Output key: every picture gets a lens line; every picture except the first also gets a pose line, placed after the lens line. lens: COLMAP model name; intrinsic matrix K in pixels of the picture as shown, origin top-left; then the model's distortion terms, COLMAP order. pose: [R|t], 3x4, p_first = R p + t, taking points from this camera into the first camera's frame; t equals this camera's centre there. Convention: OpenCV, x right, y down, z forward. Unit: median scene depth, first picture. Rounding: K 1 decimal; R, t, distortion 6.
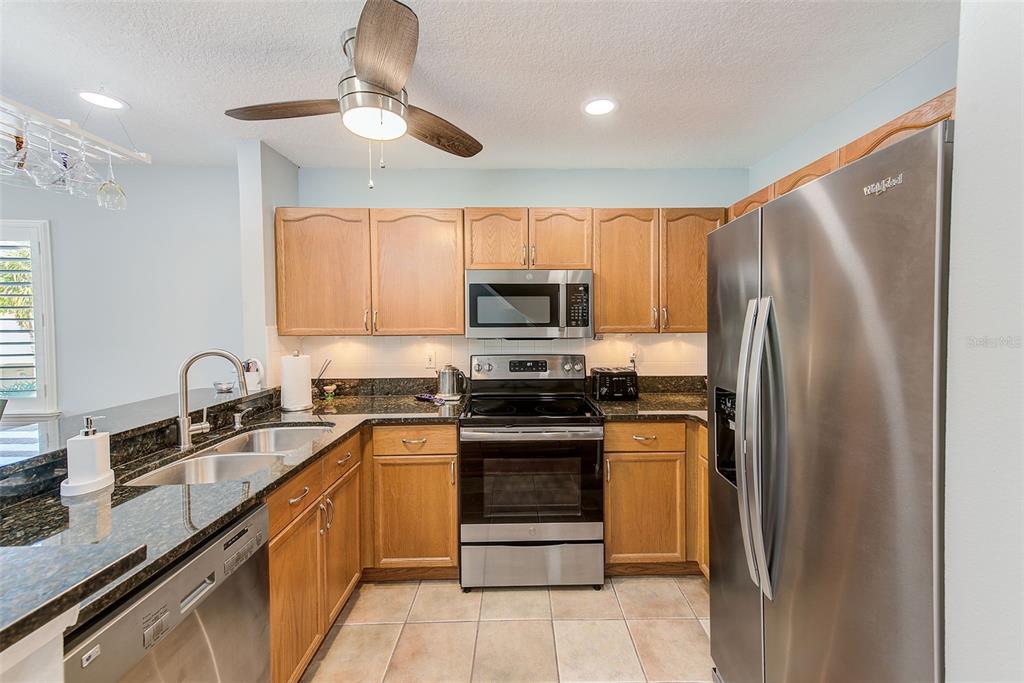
lens RADIAL K [[410.7, 0, 520.1], [0, 410.7, 334.4], [0, 0, 1]] dist [0.025812, -0.001518]
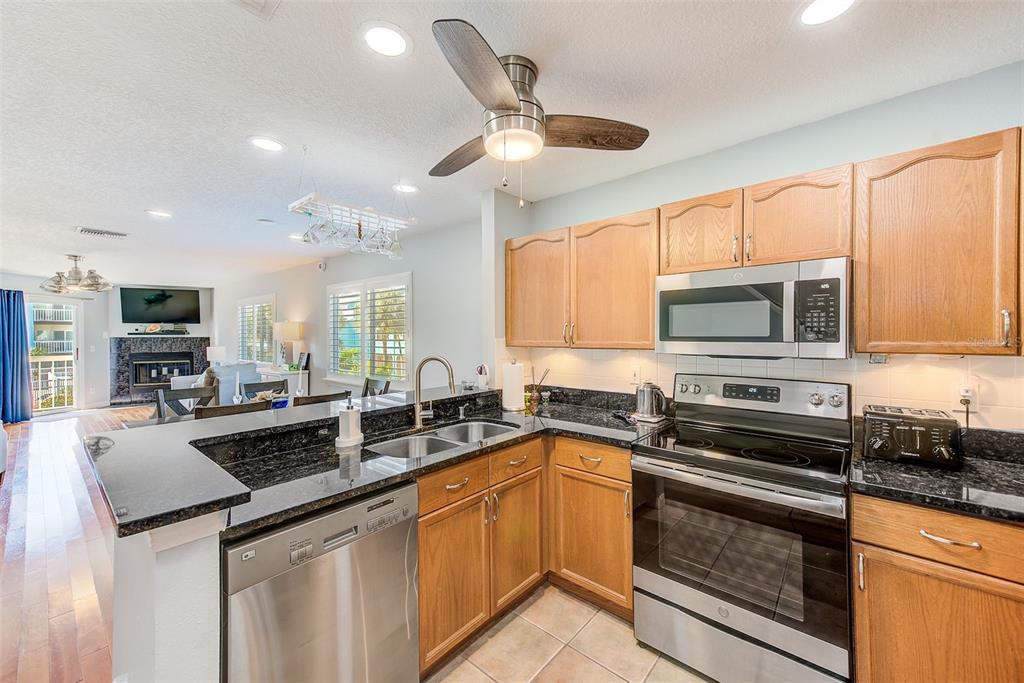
lens RADIAL K [[393.2, 0, 517.0], [0, 393.2, 338.7], [0, 0, 1]] dist [0.022982, -0.000811]
pose [[0.752623, 0.007491, -0.658409, 0.209595], [-0.020514, 0.999717, -0.012075, -0.006347], [0.658132, 0.022595, 0.752563, 0.176556]]
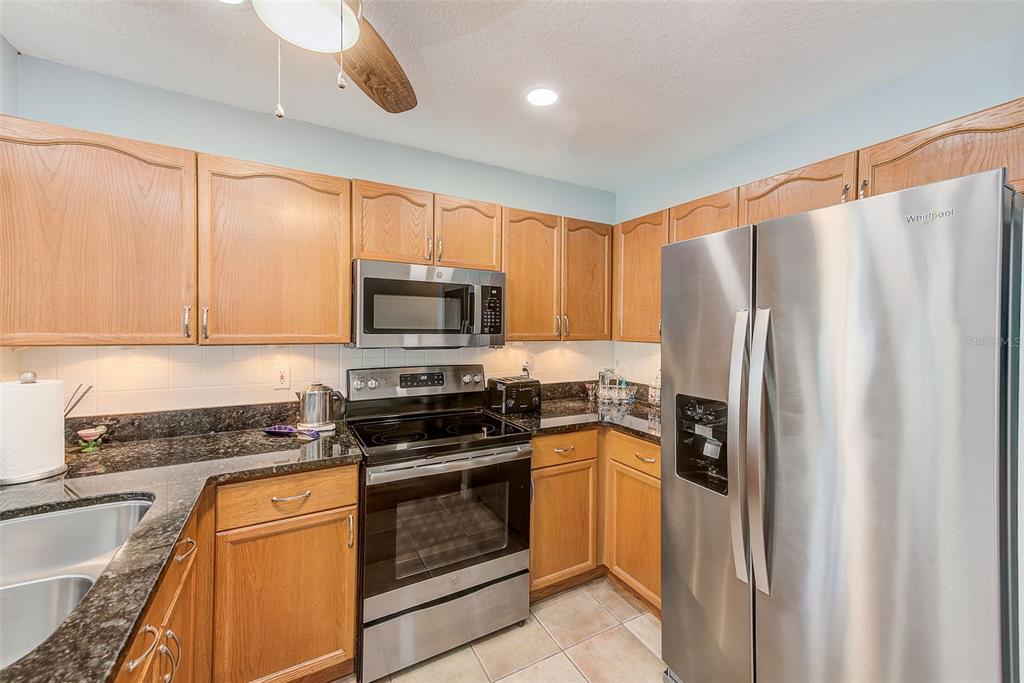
lens RADIAL K [[410.7, 0, 520.8], [0, 410.7, 331.7], [0, 0, 1]] dist [0.025812, -0.001518]
pose [[0.879757, 0.010023, 0.475317, -0.240568], [0.000164, 0.999771, -0.021385, -0.004499], [-0.475423, 0.018892, 0.879554, 0.185629]]
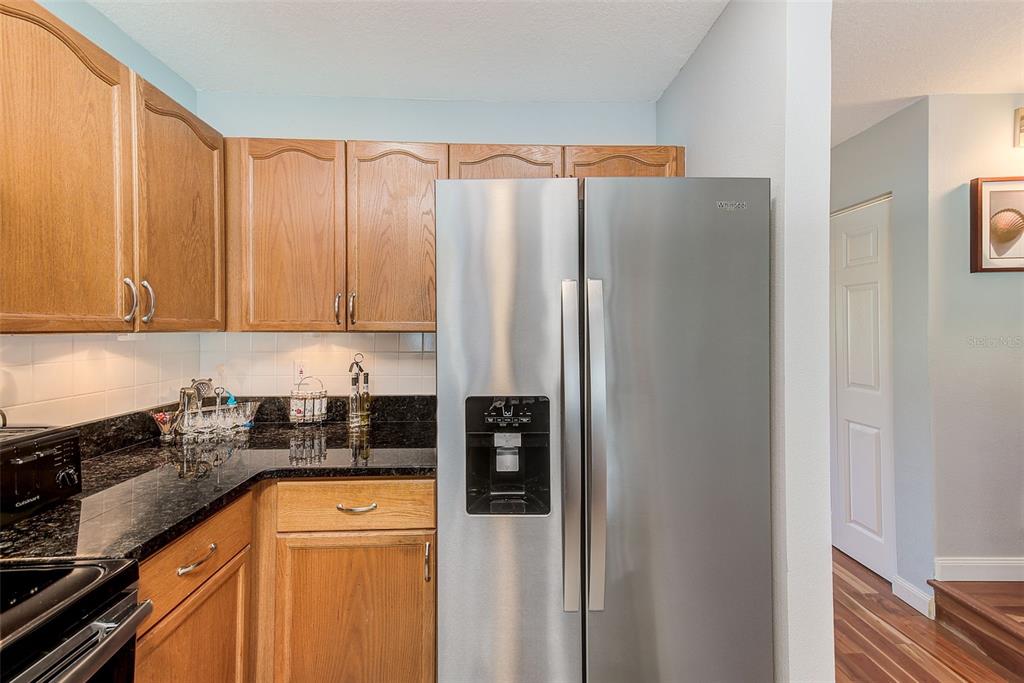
lens RADIAL K [[410.7, 0, 511.9], [0, 410.7, 325.1], [0, 0, 1]] dist [0.025812, -0.001518]
pose [[-0.019463, 0.010947, 0.999751, -0.165566], [0.029832, 0.999501, -0.010363, 0.007034], [-0.999365, 0.029623, -0.019780, 0.627162]]
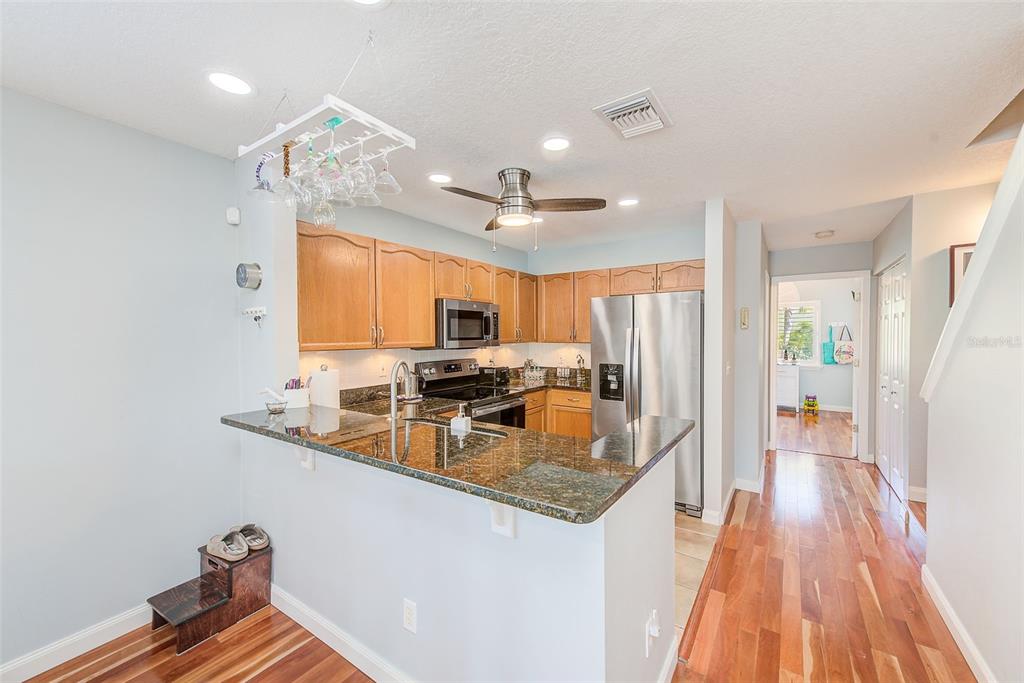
lens RADIAL K [[410.7, 0, 519.5], [0, 410.7, 340.6], [0, 0, 1]] dist [0.025812, -0.001518]
pose [[0.566738, -0.010226, 0.823835, -1.167380], [0.025382, 0.999665, -0.005052, -0.004842], [-0.823507, 0.023773, 0.566808, 0.022569]]
